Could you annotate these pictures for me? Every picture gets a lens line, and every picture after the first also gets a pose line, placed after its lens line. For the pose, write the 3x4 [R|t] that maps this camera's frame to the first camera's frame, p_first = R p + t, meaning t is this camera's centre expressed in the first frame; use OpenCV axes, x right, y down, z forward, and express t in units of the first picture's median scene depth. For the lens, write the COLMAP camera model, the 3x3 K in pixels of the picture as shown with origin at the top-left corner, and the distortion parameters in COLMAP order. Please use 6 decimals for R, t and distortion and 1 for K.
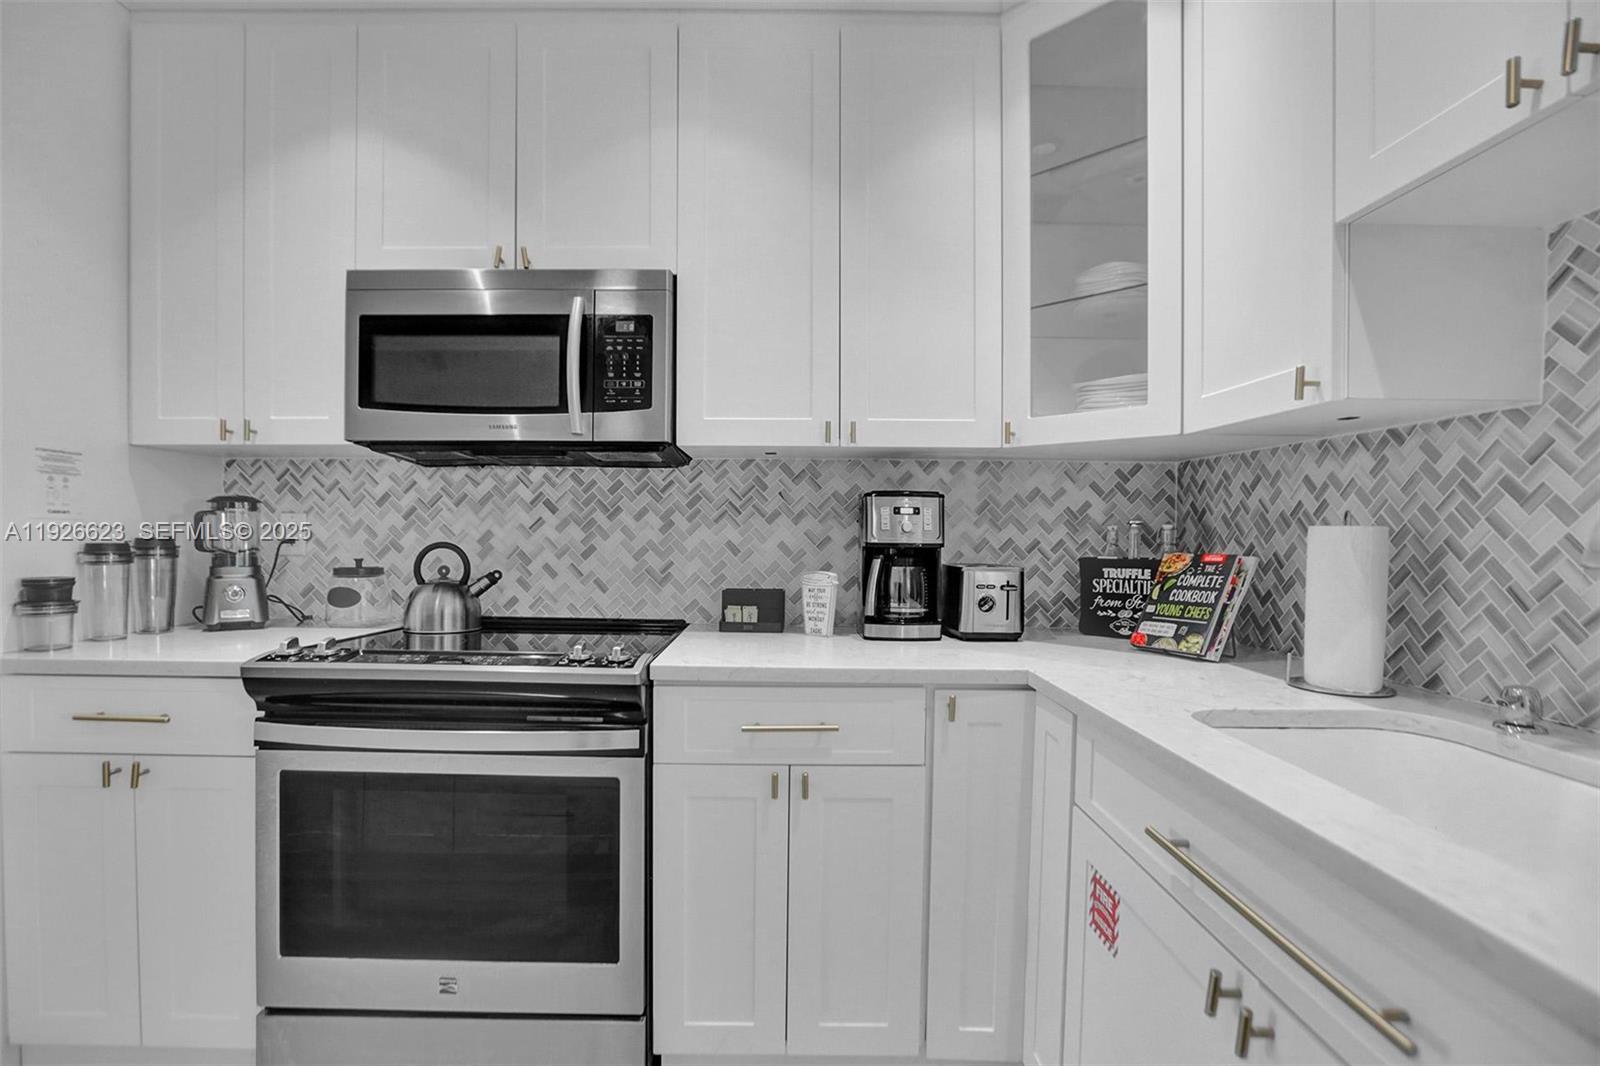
lens RADIAL K [[734.9, 0, 784.6], [0, 734.9, 539.4], [0, 0, 1]] dist [-0.062003, 0.024987]
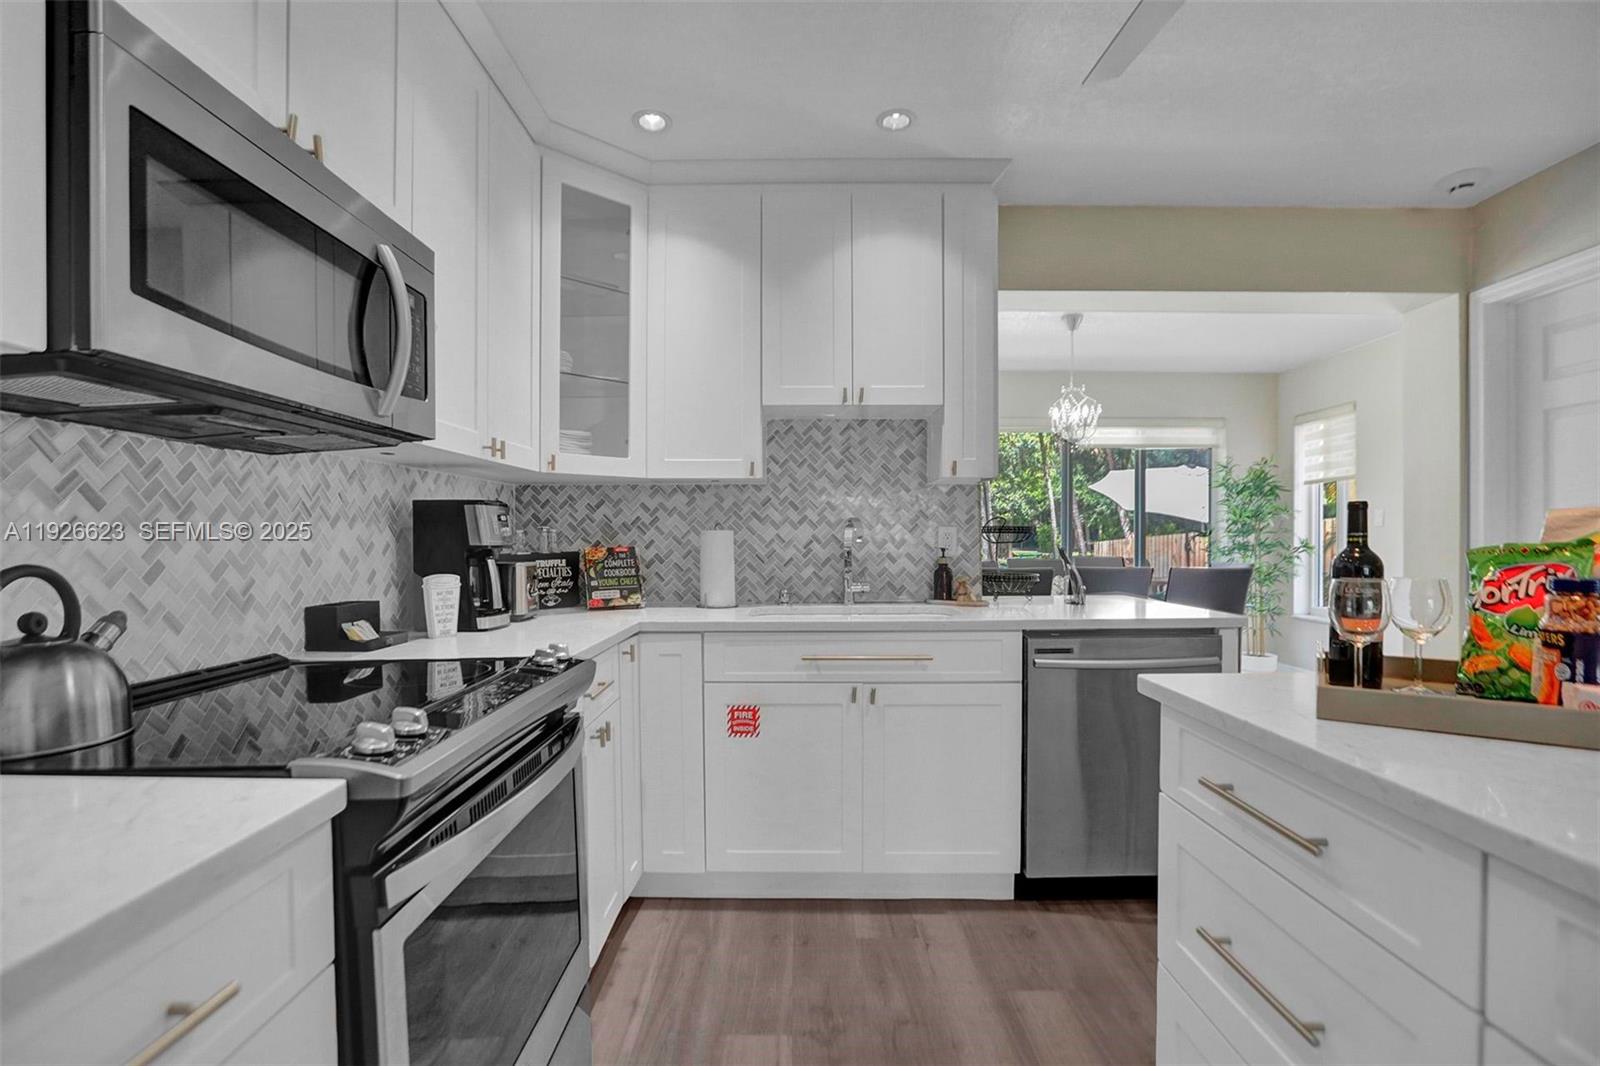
lens RADIAL K [[734.9, 0, 784.6], [0, 734.9, 539.4], [0, 0, 1]] dist [-0.062003, 0.024987]
pose [[0.024687, -0.013537, 0.999604, -0.982914], [0.016483, 0.999778, 0.013132, -0.012084], [-0.999559, 0.016152, 0.024905, 0.504412]]
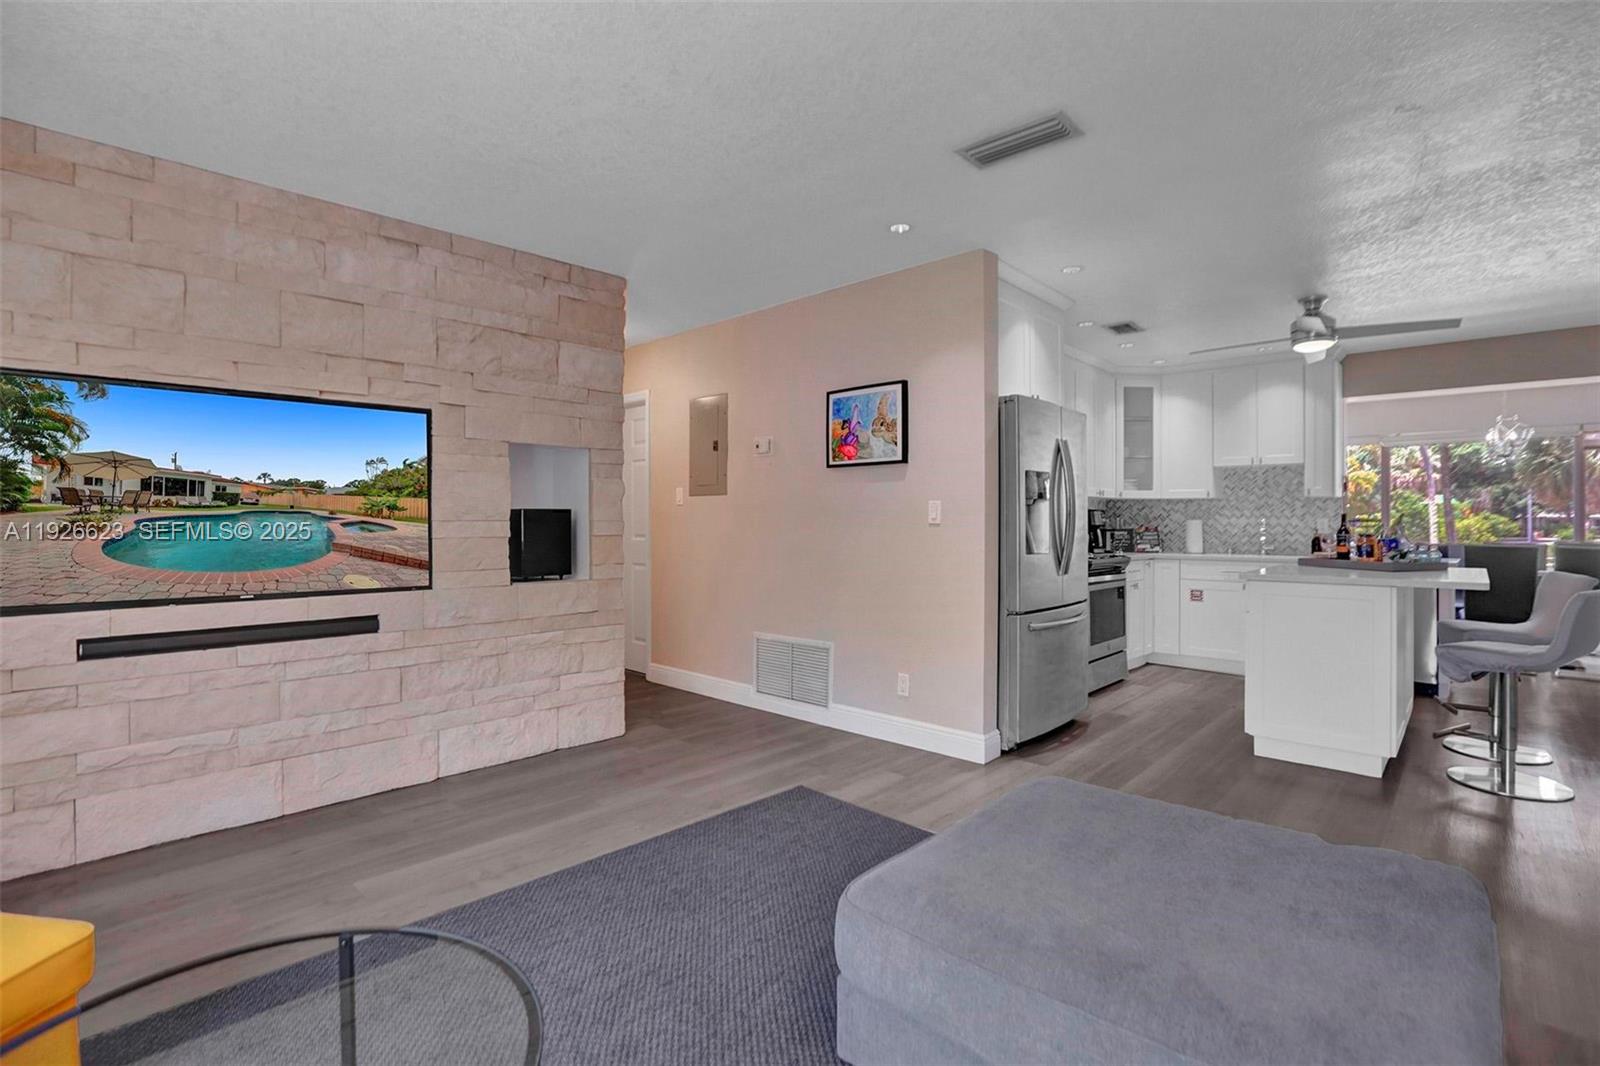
lens RADIAL K [[764.4, 0, 786.4], [0, 764.4, 517.4], [0, 0, 1]] dist [-0.061032, 0.027544]
pose [[0.688228, -0.001231, 0.725493, -3.354832], [0.010701, 0.999907, -0.008454, -0.015907], [-0.725416, 0.013582, 0.688177, -0.356253]]
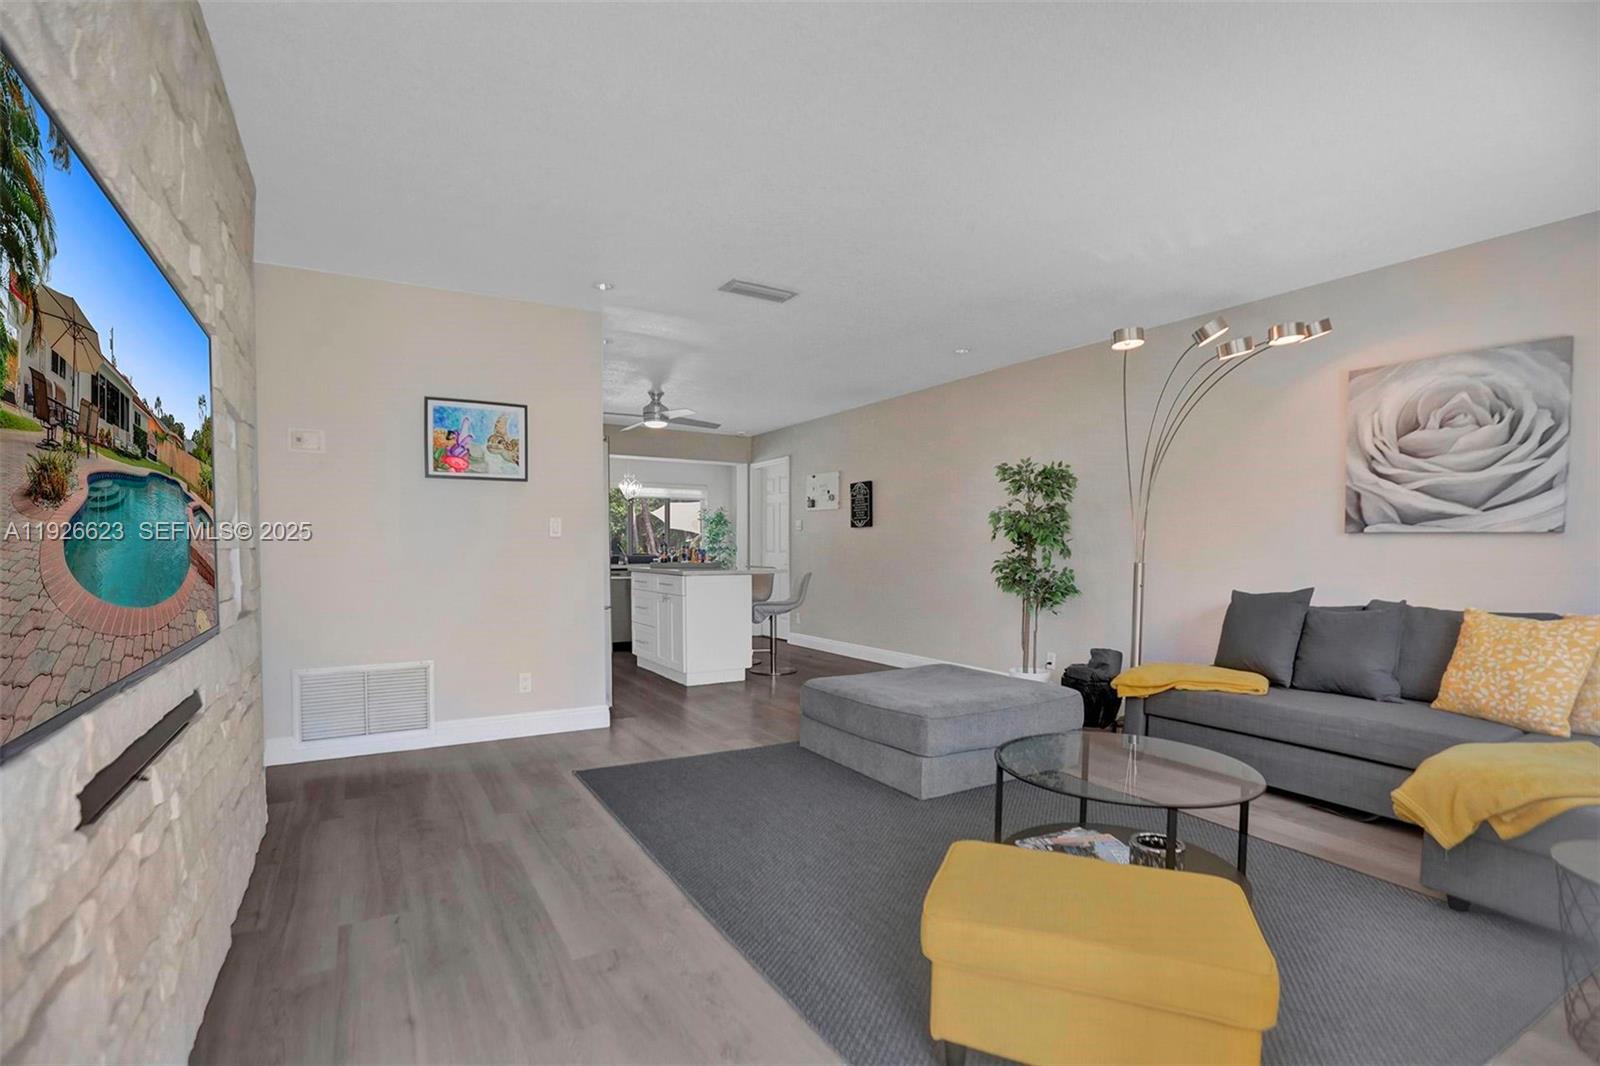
lens RADIAL K [[759.2, 0, 808.3], [0, 759.2, 566.2], [0, 0, 1]] dist [-0.004340, -0.000160]
pose [[-0.523299, -0.028055, 0.851687, -4.055489], [0.005623, 0.999322, 0.036373, -0.001515], [-0.852131, 0.023823, -0.522786, 1.422266]]
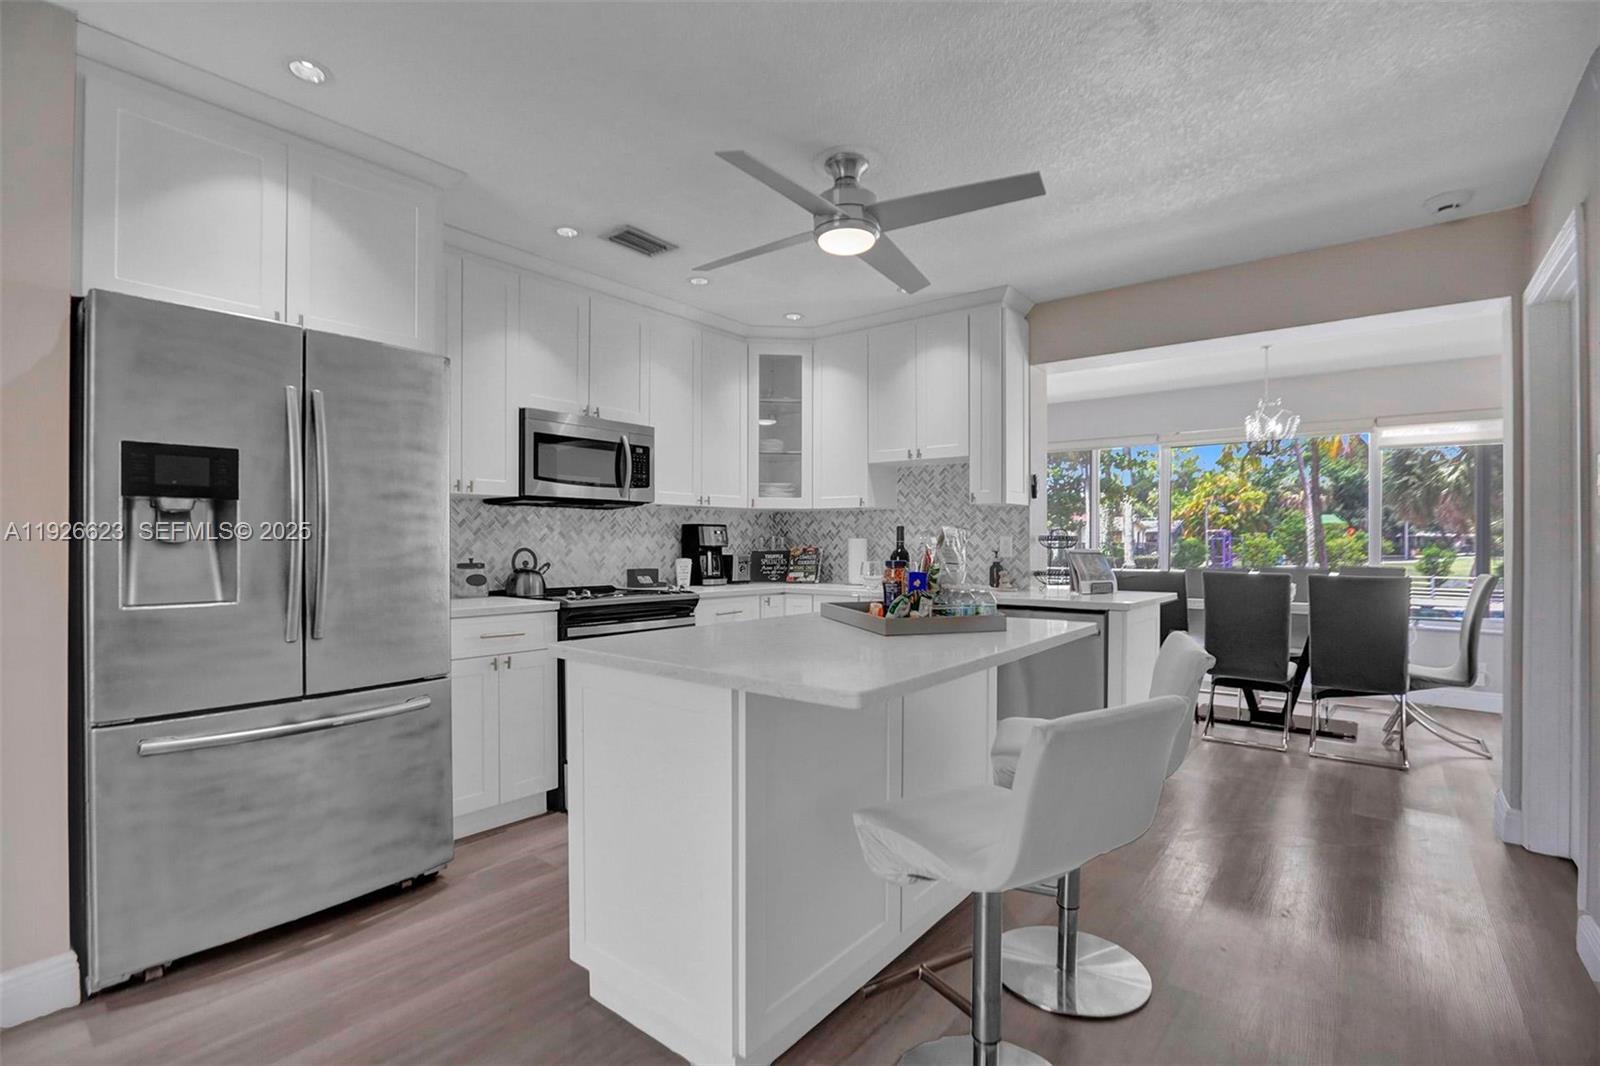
lens RADIAL K [[734.9, 0, 784.6], [0, 734.9, 539.4], [0, 0, 1]] dist [-0.062003, 0.024987]
pose [[0.642956, -0.004085, 0.765892, -1.543510], [0.012384, 0.999911, -0.005063, -0.000425], [-0.765803, 0.012740, 0.642949, -0.734903]]
